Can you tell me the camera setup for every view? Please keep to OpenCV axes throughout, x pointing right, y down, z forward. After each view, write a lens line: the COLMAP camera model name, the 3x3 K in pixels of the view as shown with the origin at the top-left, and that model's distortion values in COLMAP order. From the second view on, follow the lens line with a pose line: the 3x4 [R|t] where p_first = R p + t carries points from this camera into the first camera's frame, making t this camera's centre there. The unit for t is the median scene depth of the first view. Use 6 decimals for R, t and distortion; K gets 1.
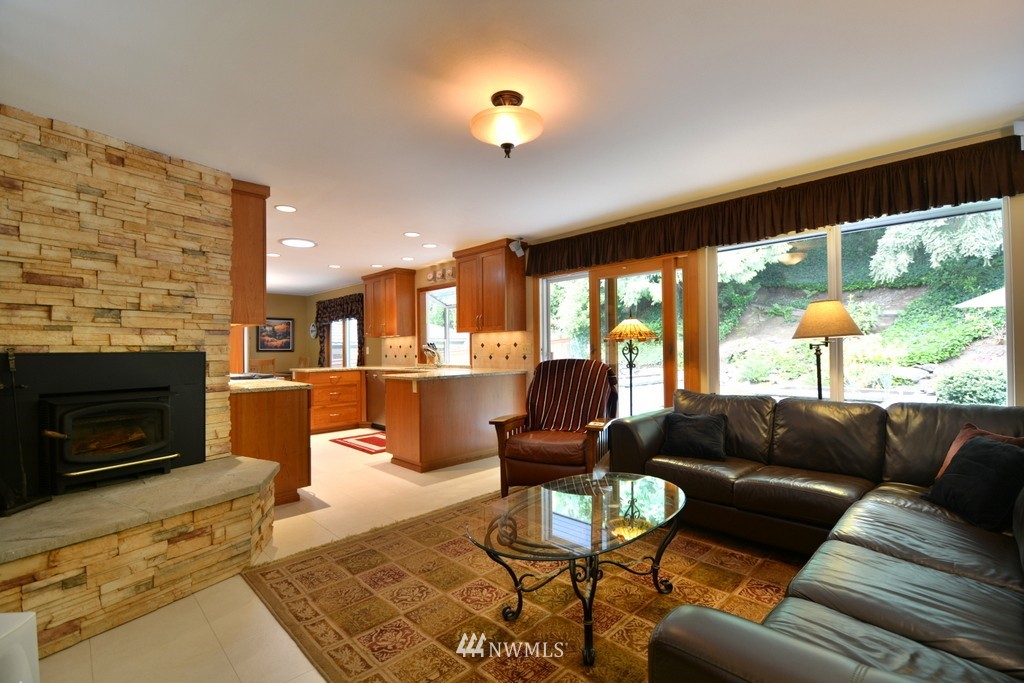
lens RADIAL K [[465.7, 0, 512.0], [0, 465.7, 341.5], [0, 0, 1]] dist [0.000387, -0.000041]
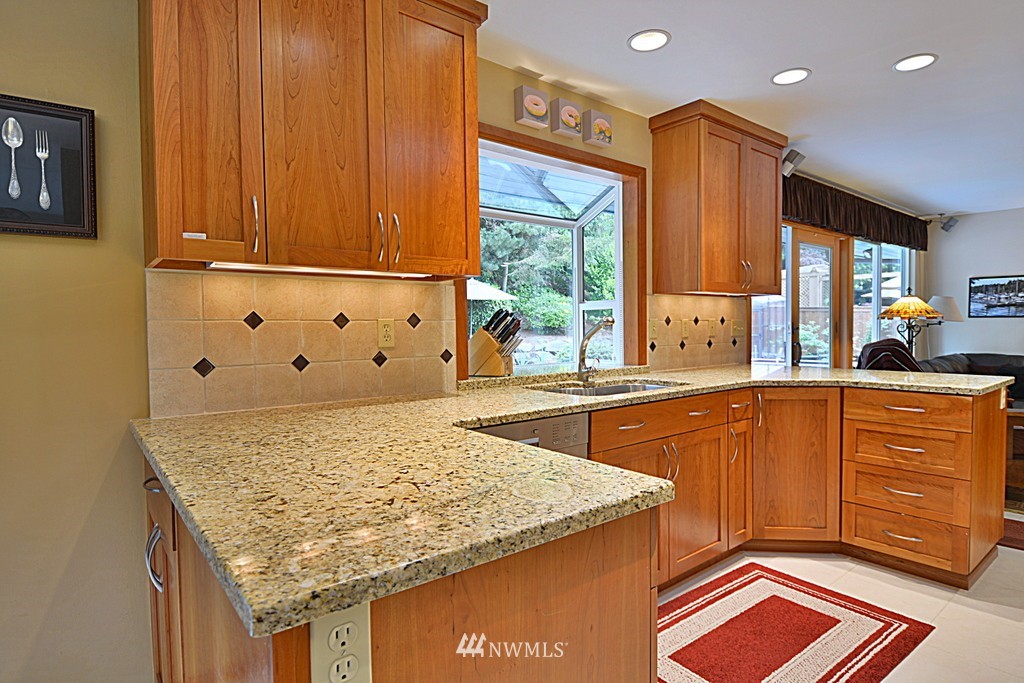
lens RADIAL K [[541.2, 0, 512.0], [0, 541.2, 341.5], [0, 0, 1]] dist [-0.037964, -0.000093]
pose [[0.111043, -0.021018, 0.993593, -0.982465], [-0.007839, 0.999727, 0.022024, 0.029336], [-0.993785, -0.010234, 0.110848, 1.730151]]
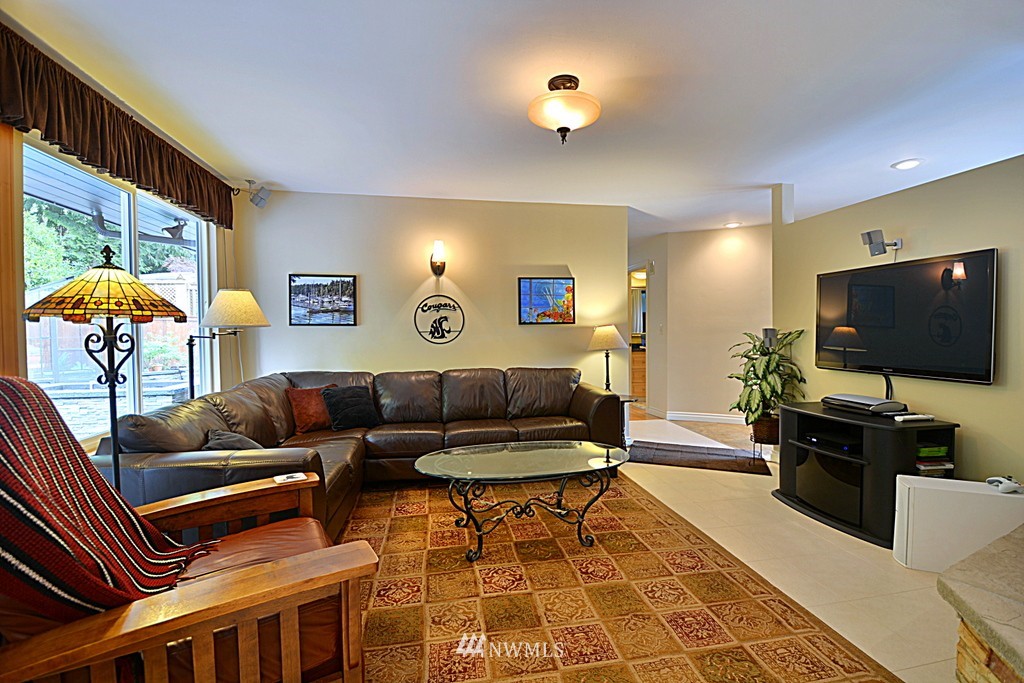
lens RADIAL K [[465.7, 0, 512.0], [0, 465.7, 341.5], [0, 0, 1]] dist [0.000387, -0.000041]
pose [[-0.828344, 0.005830, 0.560189, -0.290207], [0.008830, 0.999957, 0.002651, 0.019883], [-0.560150, 0.007143, -0.828361, 1.147787]]
